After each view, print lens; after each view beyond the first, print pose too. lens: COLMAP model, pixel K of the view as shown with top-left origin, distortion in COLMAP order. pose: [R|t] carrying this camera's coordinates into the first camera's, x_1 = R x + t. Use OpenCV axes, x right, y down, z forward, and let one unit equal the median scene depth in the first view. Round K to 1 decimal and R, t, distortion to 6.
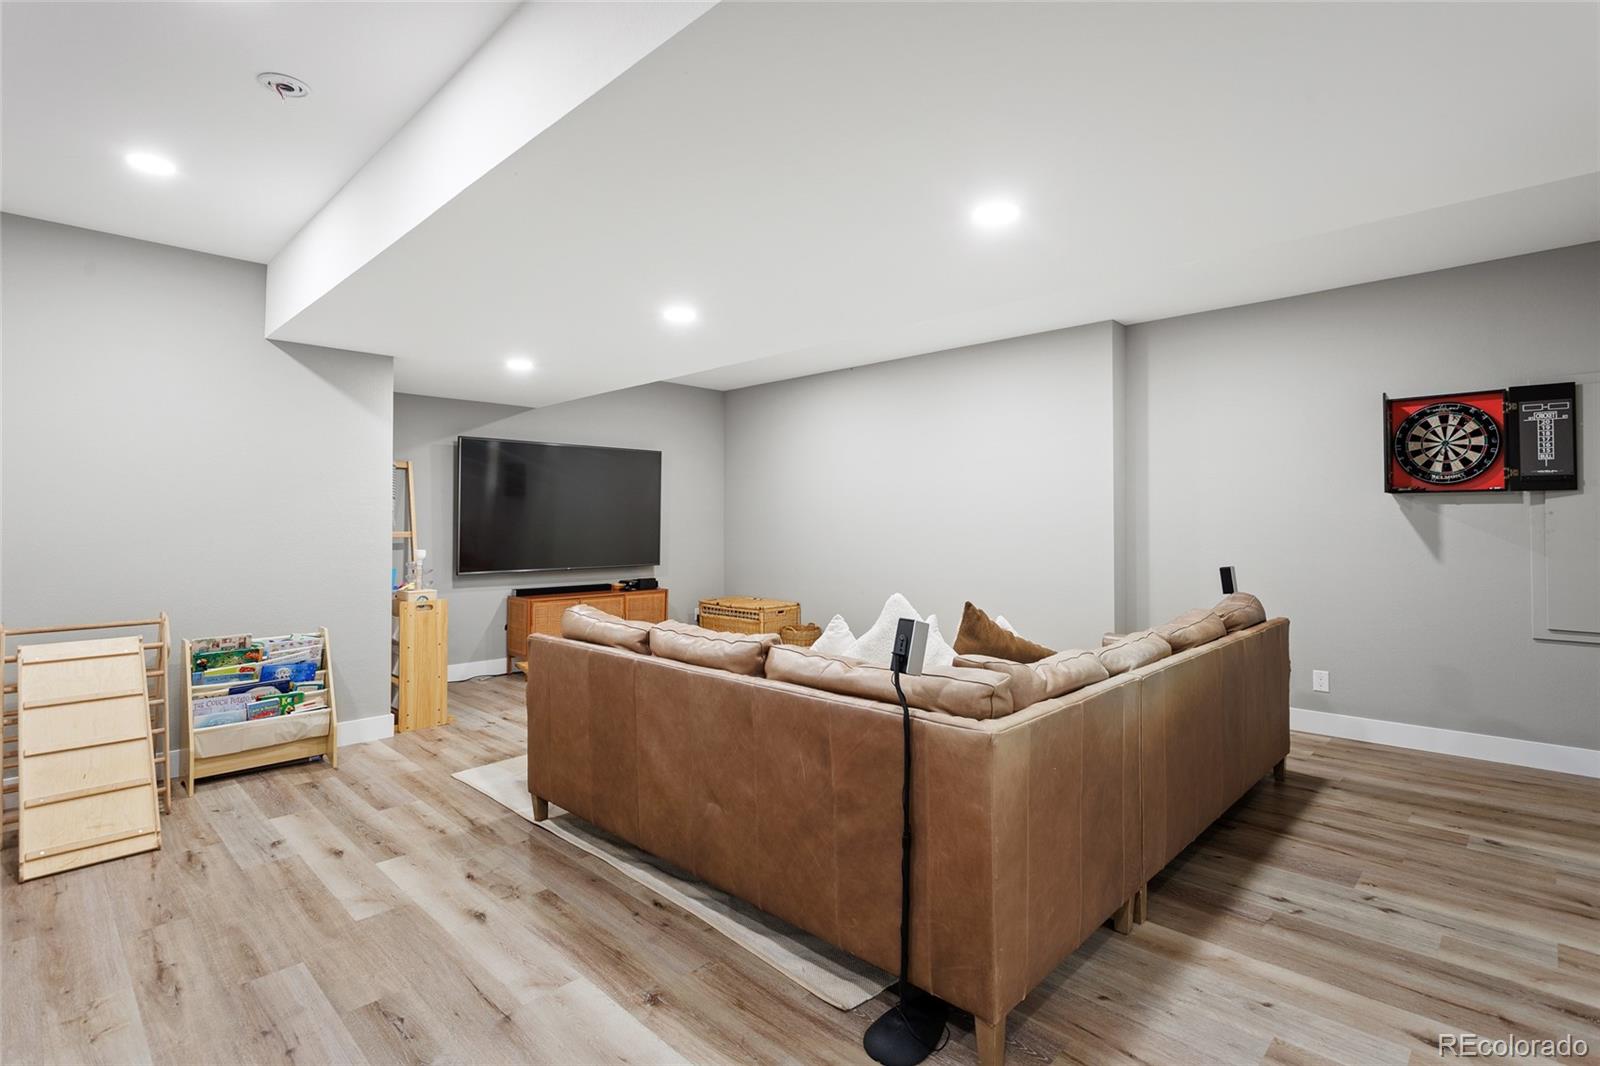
lens RADIAL K [[761.6, 0, 790.3], [0, 761.6, 527.1], [0, 0, 1]] dist [0.002029, 0.024998]
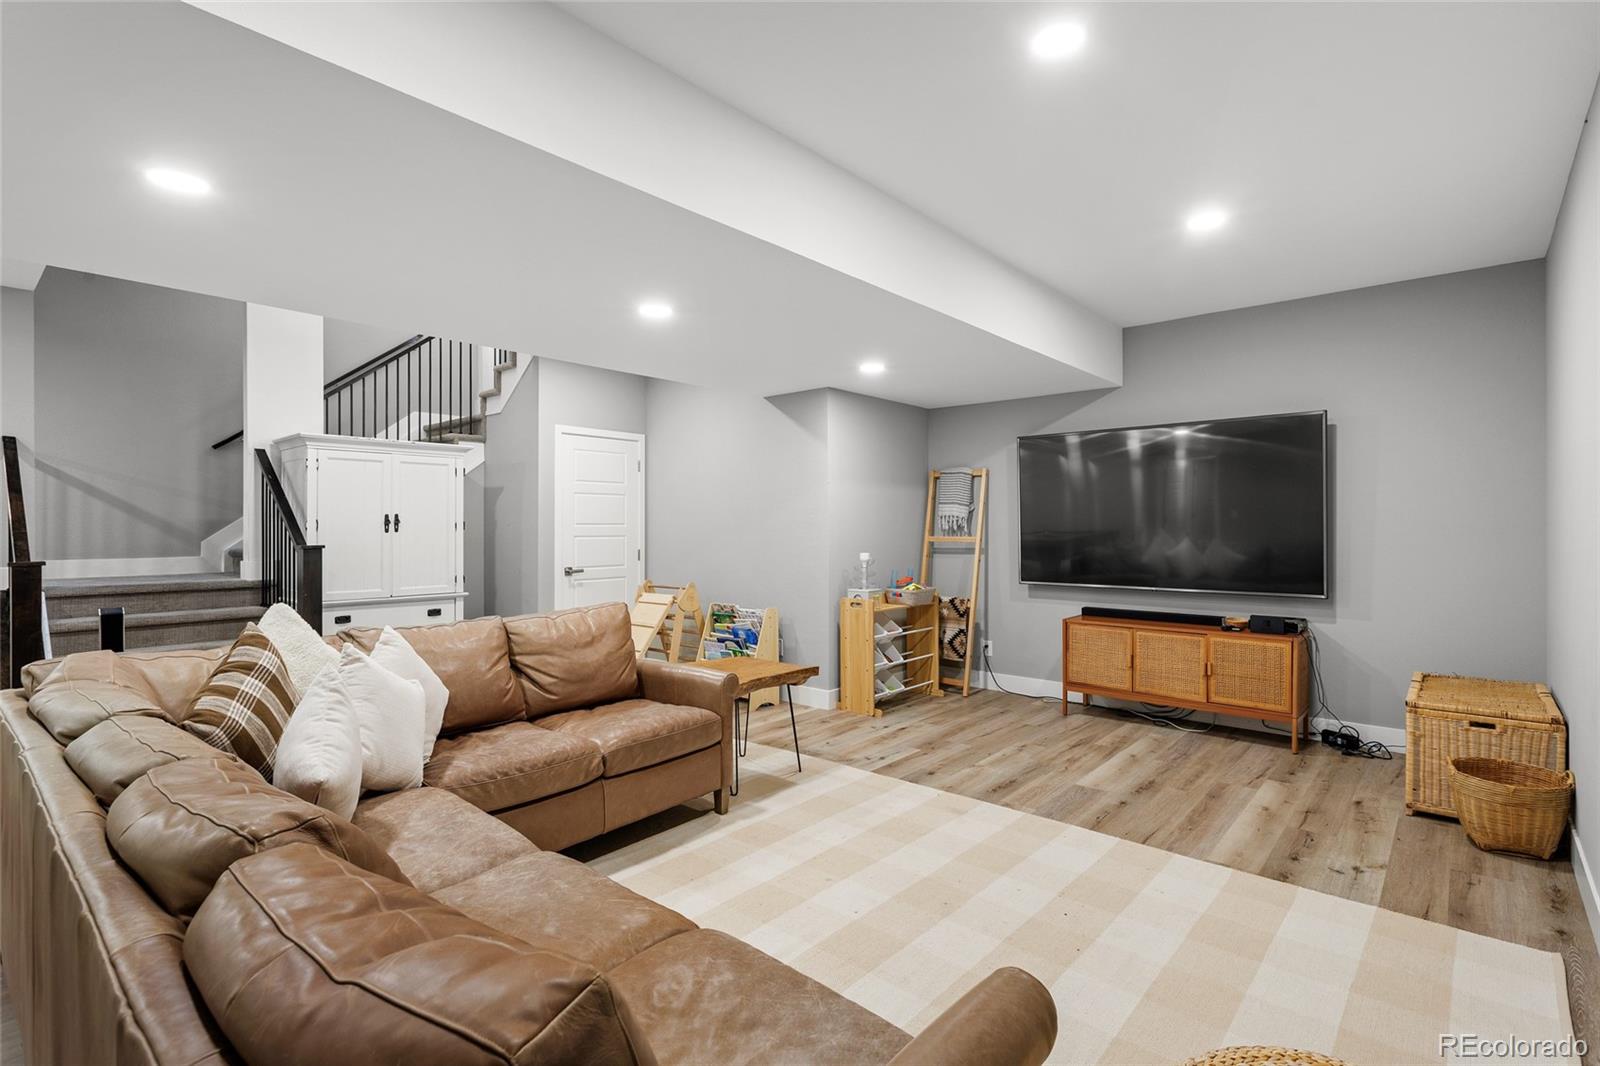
lens RADIAL K [[761.6, 0, 790.3], [0, 761.6, 527.1], [0, 0, 1]] dist [0.002029, 0.024998]
pose [[0.052625, 0.000950, -0.998614, 0.484840], [-0.001177, 0.999999, 0.000890, -0.006651], [0.998614, 0.001128, 0.052627, 0.659412]]
